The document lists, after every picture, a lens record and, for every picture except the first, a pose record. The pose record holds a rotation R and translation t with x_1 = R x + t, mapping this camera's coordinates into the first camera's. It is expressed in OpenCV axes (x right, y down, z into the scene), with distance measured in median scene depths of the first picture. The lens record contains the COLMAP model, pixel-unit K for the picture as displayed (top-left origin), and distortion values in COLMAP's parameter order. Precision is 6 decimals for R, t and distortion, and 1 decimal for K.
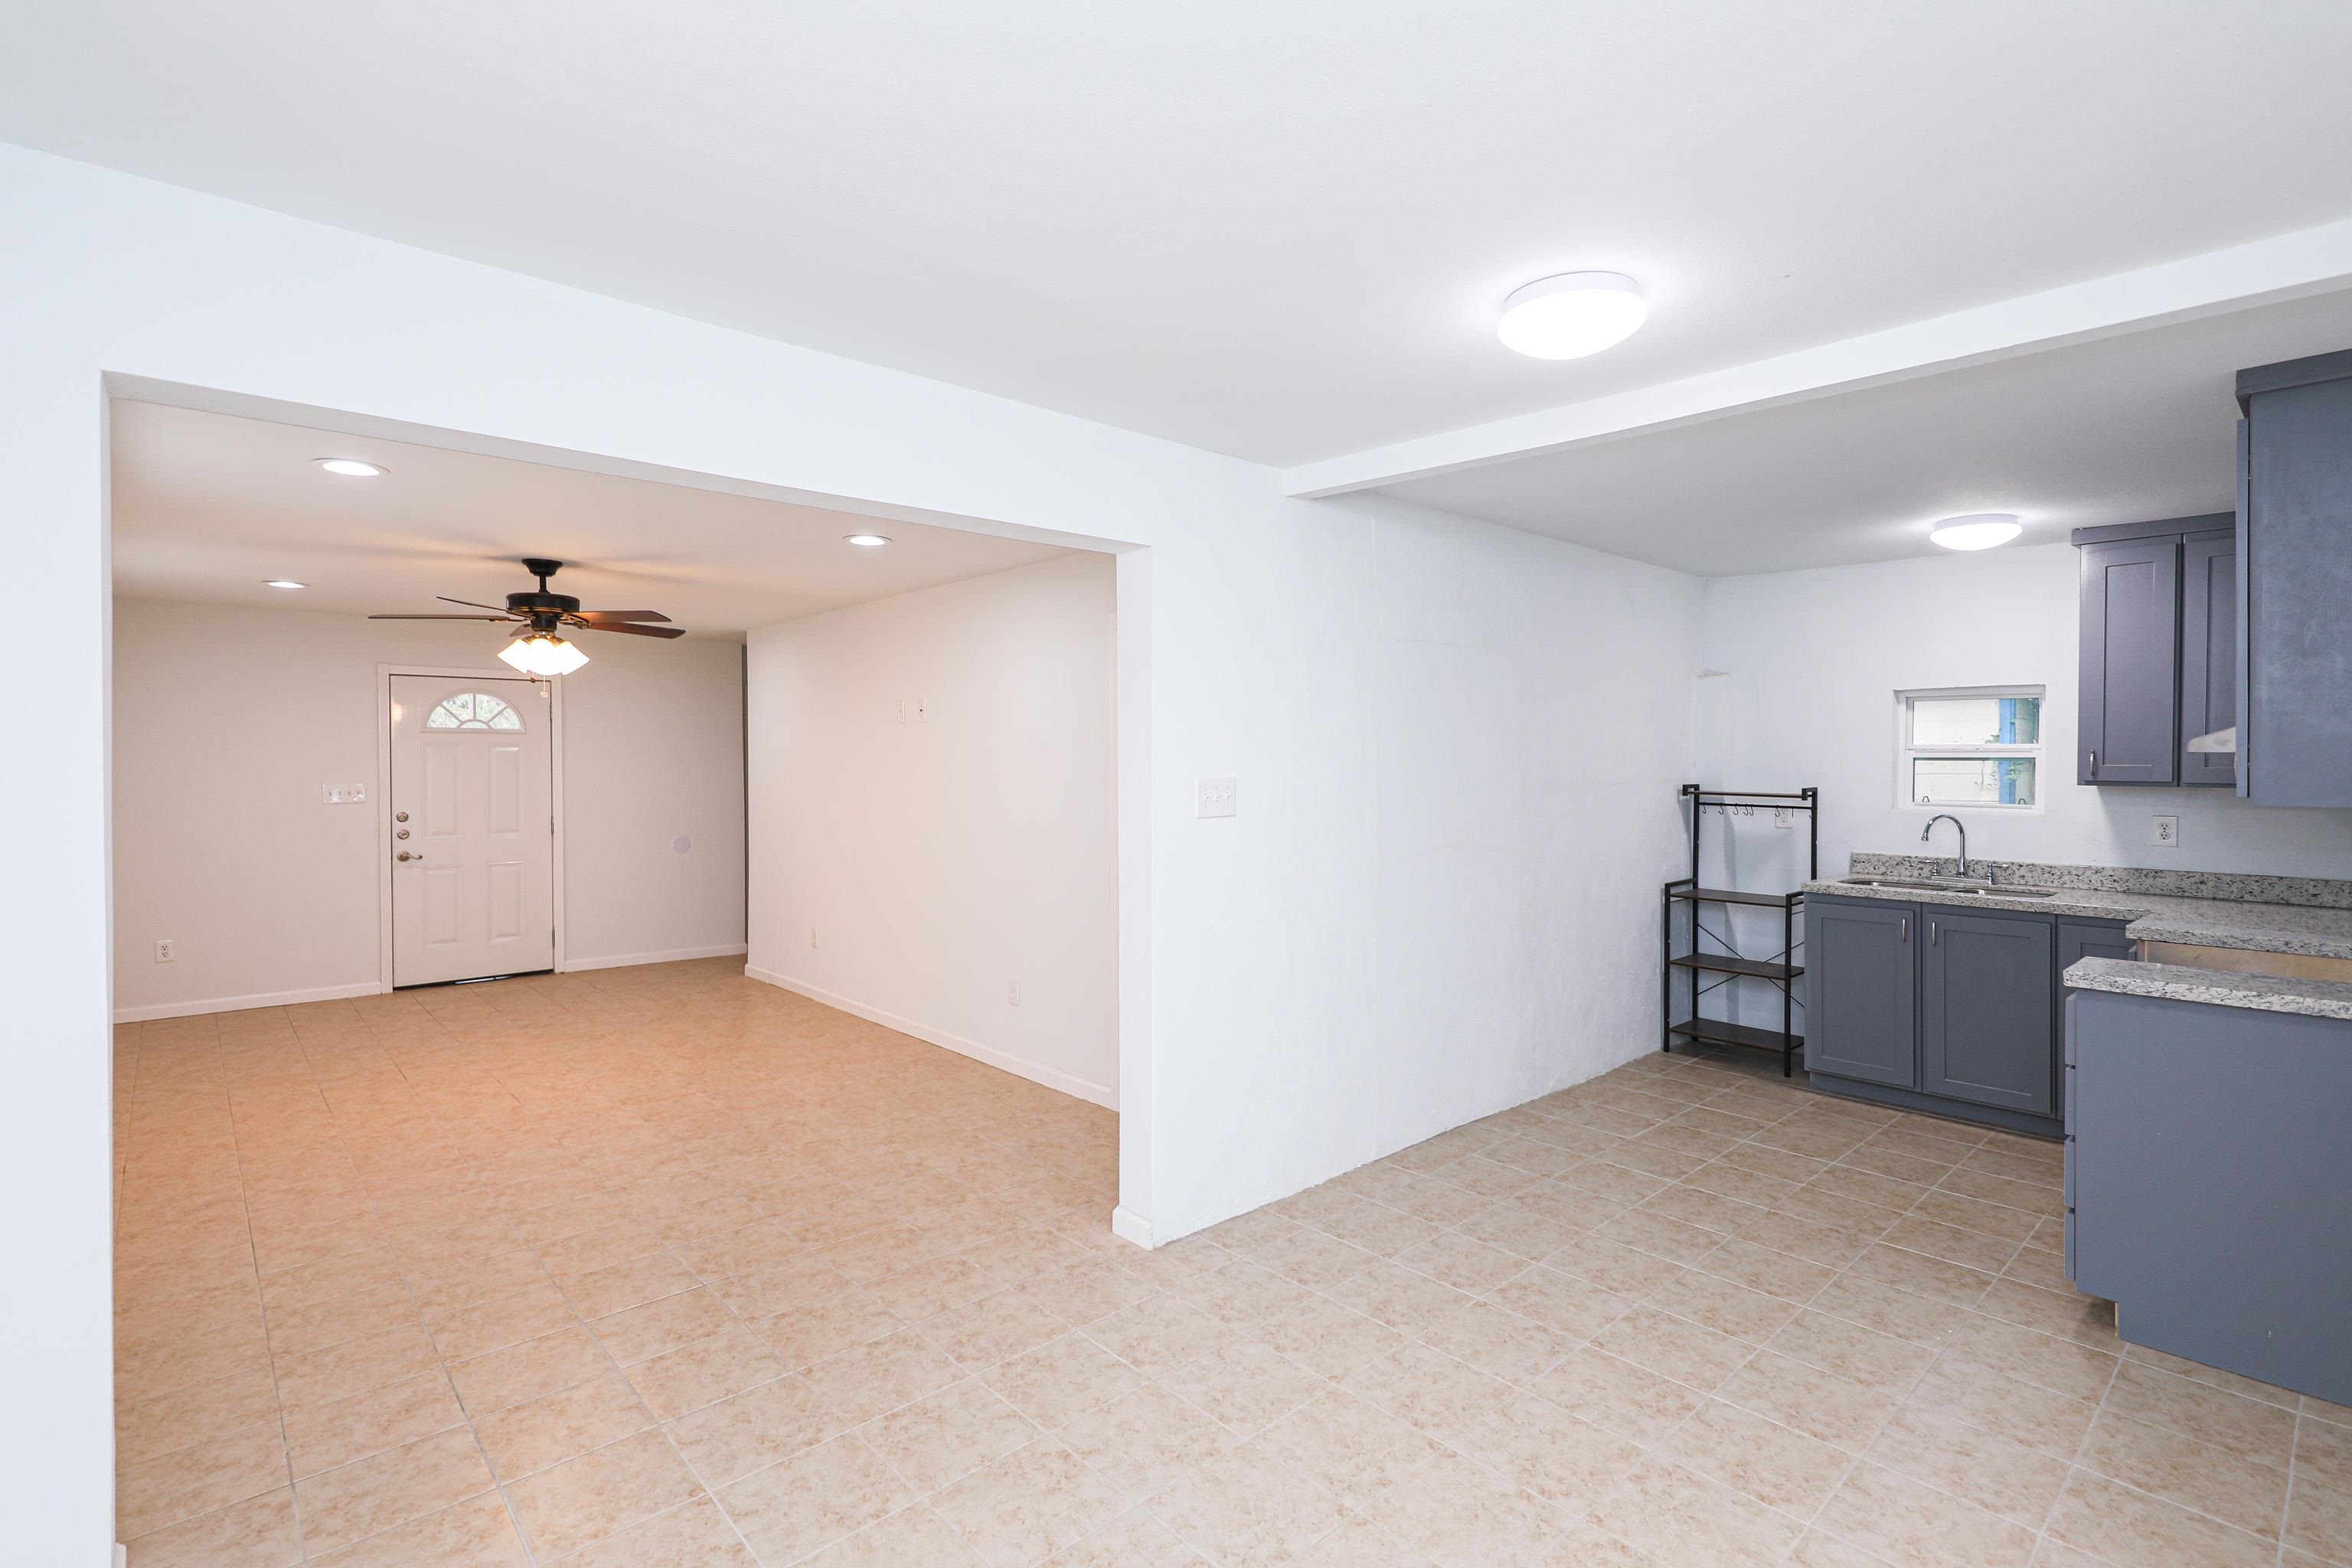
lens RADIAL K [[1150.6, 0, 1181.6], [0, 1150.6, 775.5], [0, 0, 1]] dist [0.000358, -0.000083]
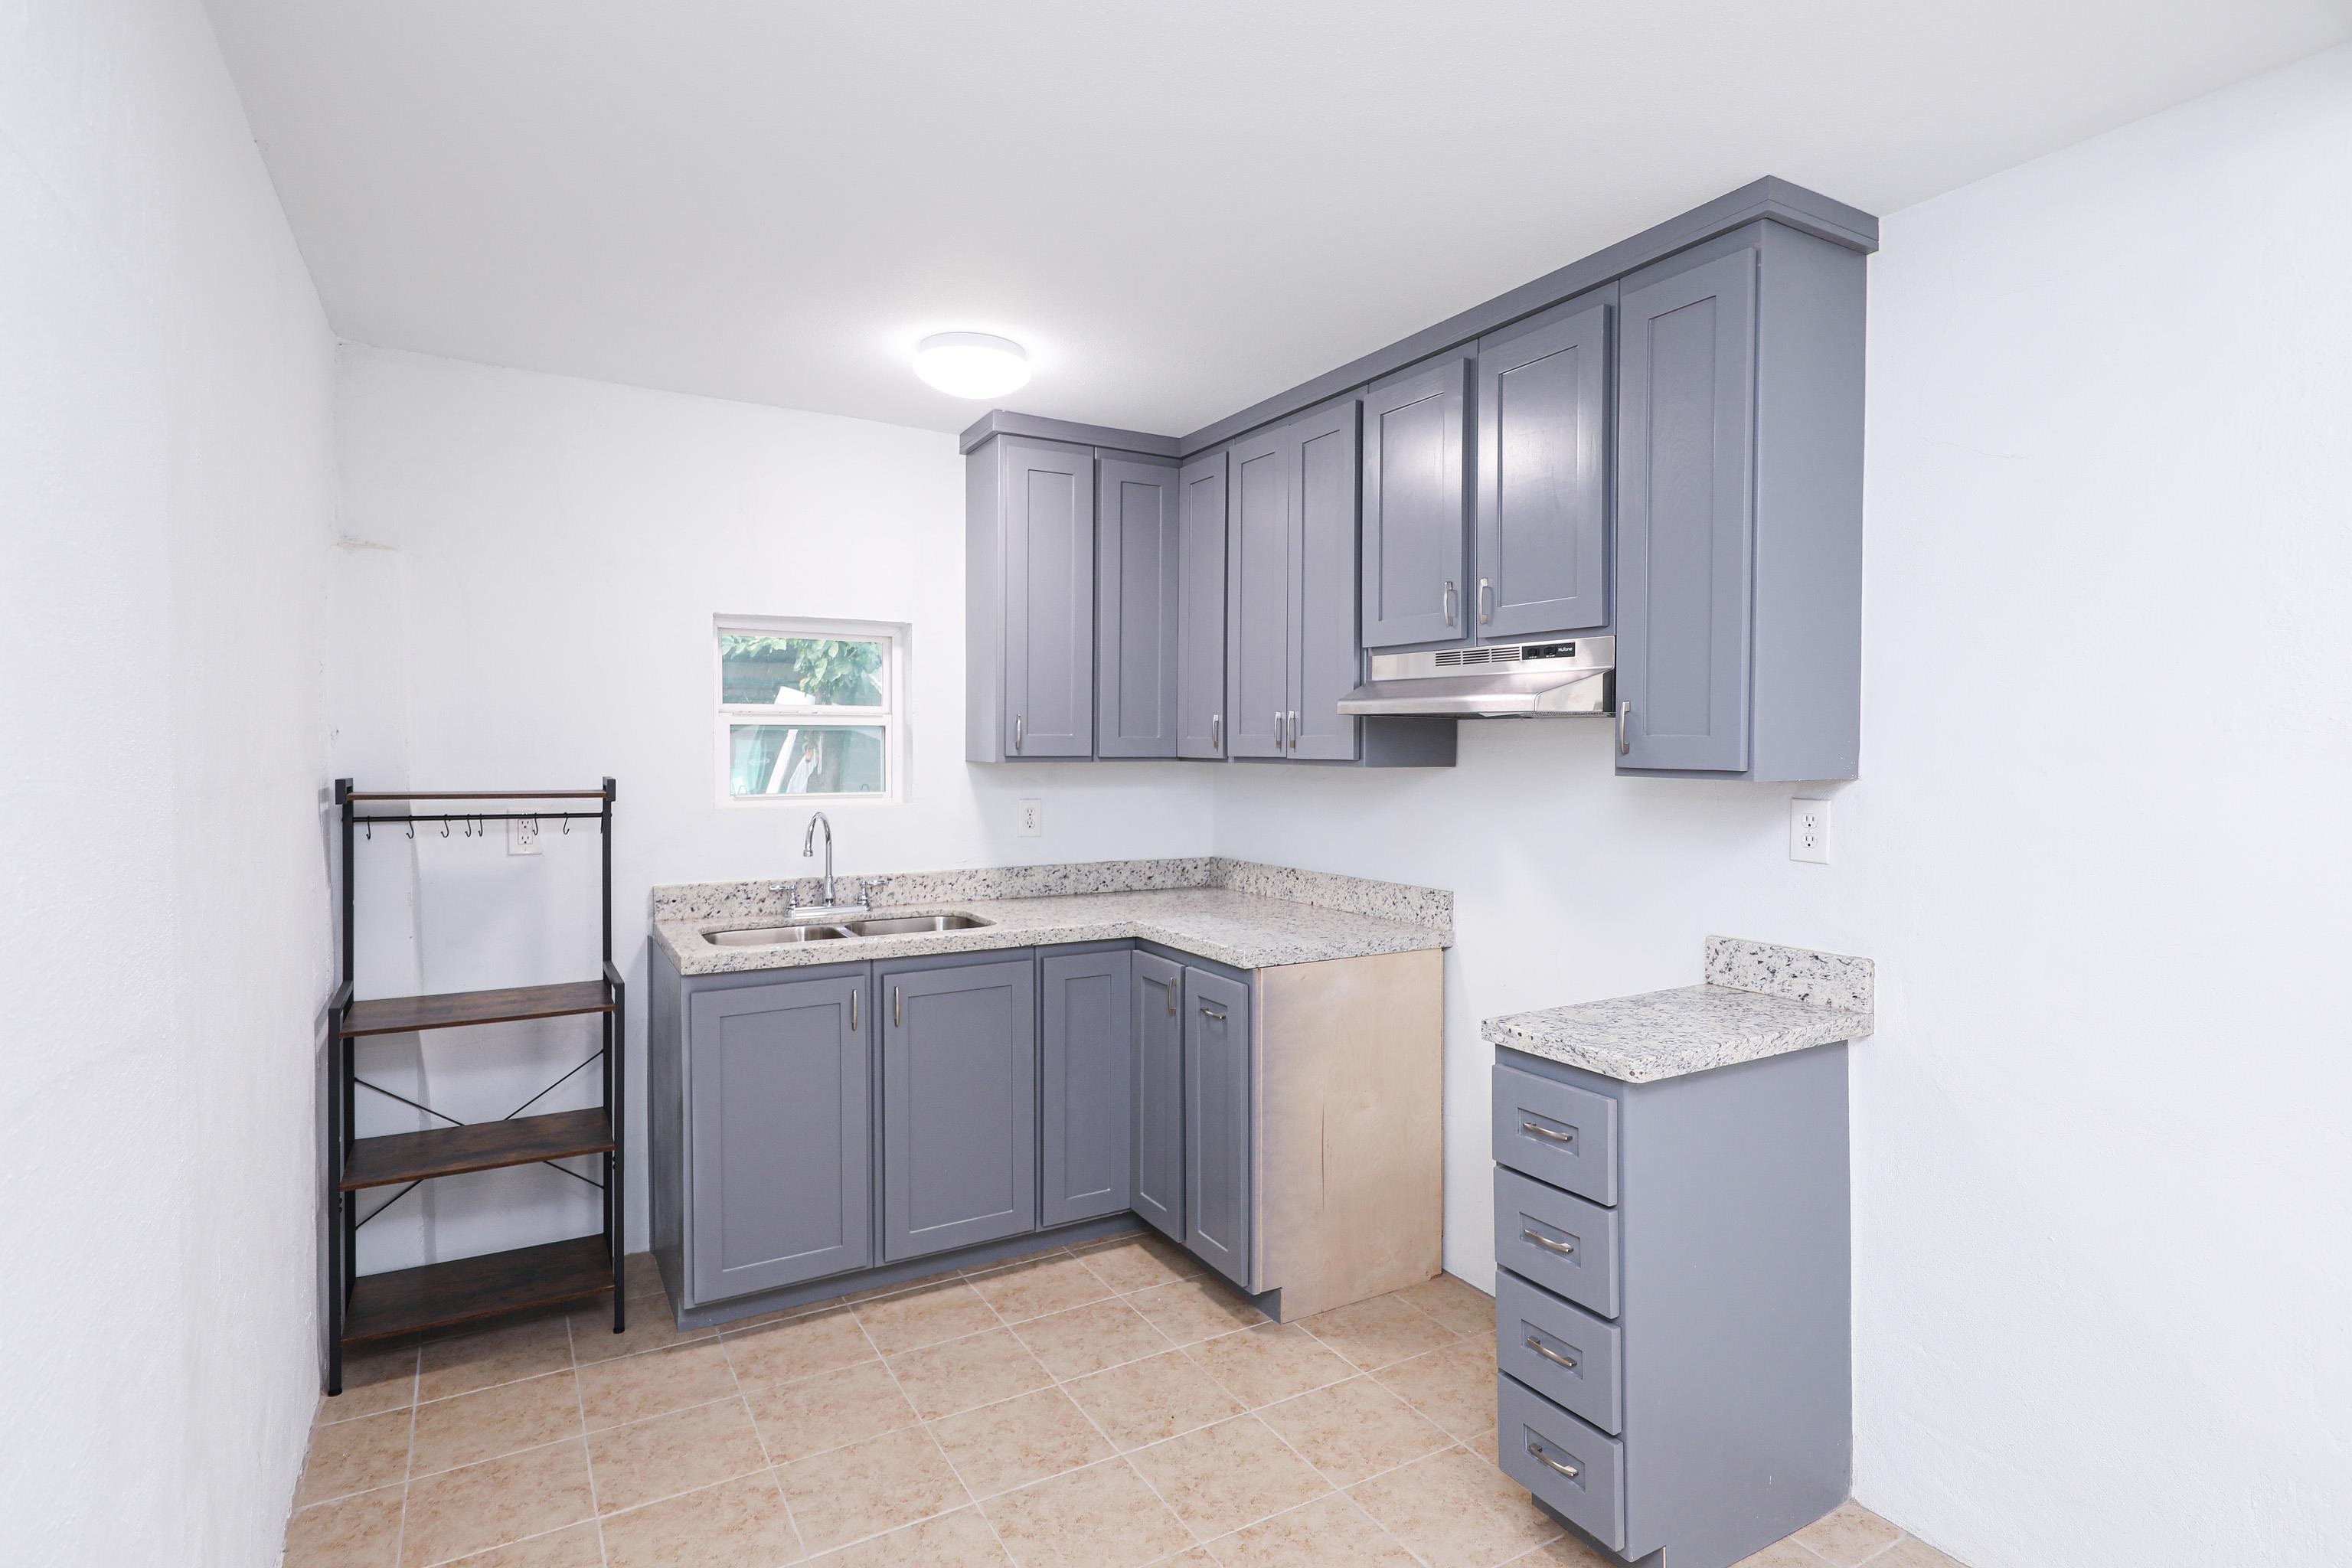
lens RADIAL K [[1187.5, 0, 1180.2], [0, 1187.5, 768.2], [0, 0, 1]] dist [0.006542, 0.000217]
pose [[0.196979, -0.023834, 0.980118, 0.059987], [0.011844, 0.999689, 0.021930, -0.003374], [-0.980336, 0.007289, 0.197200, 0.732060]]
